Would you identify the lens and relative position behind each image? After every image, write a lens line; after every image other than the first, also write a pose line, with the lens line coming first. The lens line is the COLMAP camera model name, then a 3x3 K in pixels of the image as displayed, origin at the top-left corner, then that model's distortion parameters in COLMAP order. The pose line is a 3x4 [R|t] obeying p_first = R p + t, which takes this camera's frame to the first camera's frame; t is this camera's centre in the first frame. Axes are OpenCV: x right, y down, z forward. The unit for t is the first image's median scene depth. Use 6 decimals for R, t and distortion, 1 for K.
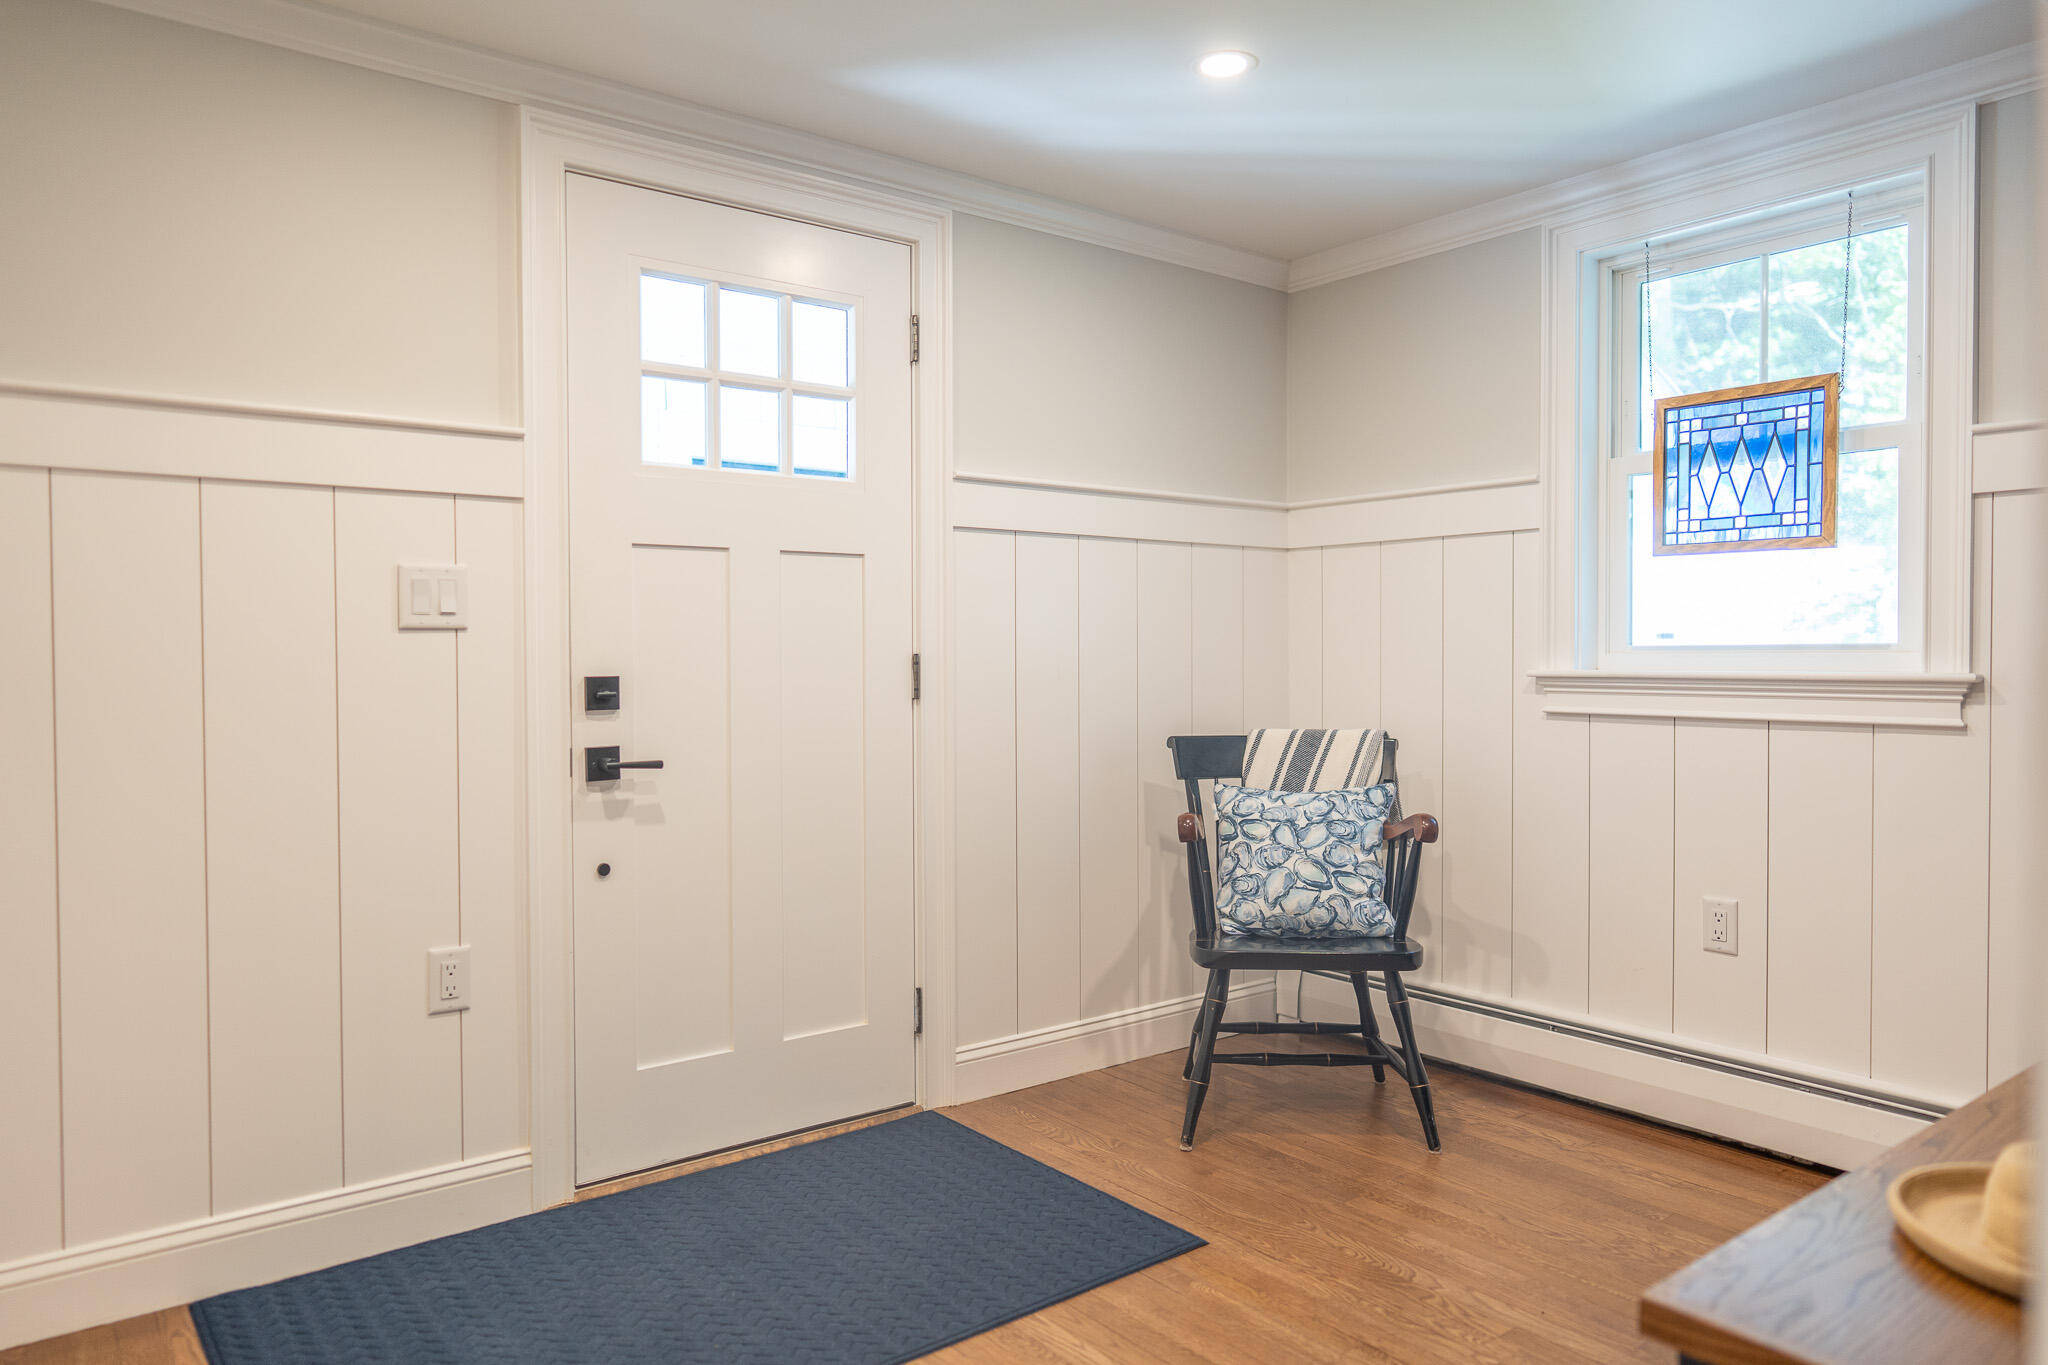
lens RADIAL K [[1357.0, 0, 1044.7], [0, 1357.0, 669.3], [0, 0, 1]] dist [-0.001628, 0.003190]
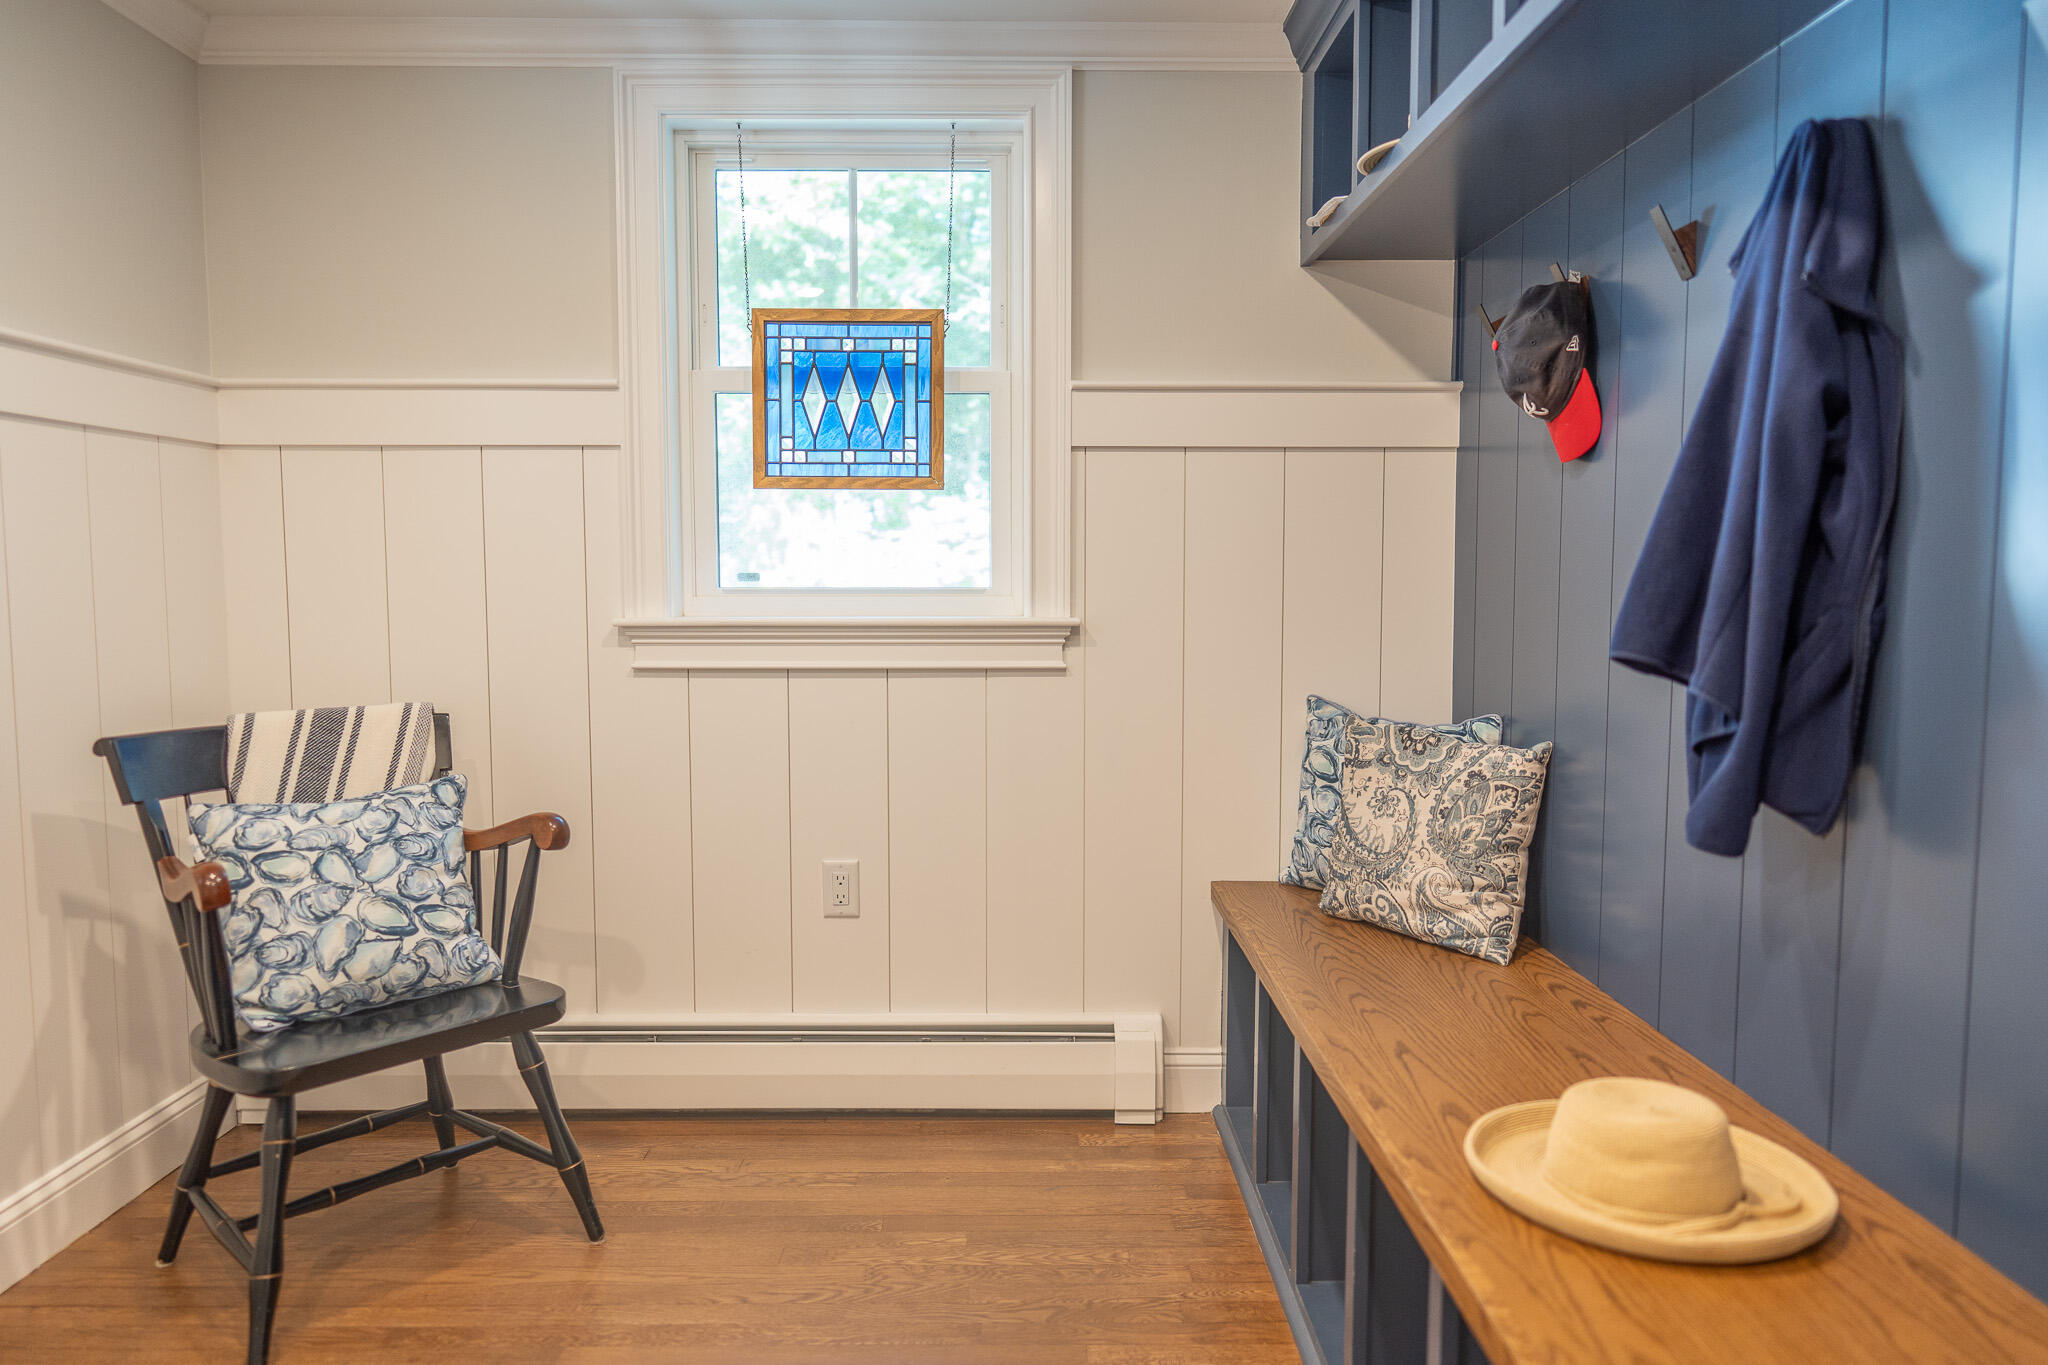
lens RADIAL K [[1357.0, 0, 1018.2], [0, 1357.0, 674.9], [0, 0, 1]] dist [-0.001628, 0.003190]
pose [[0.615375, -0.056823, 0.786183, -0.148754], [0.007174, 0.997761, 0.066500, -0.019234], [-0.788201, -0.035283, 0.614405, 0.316362]]
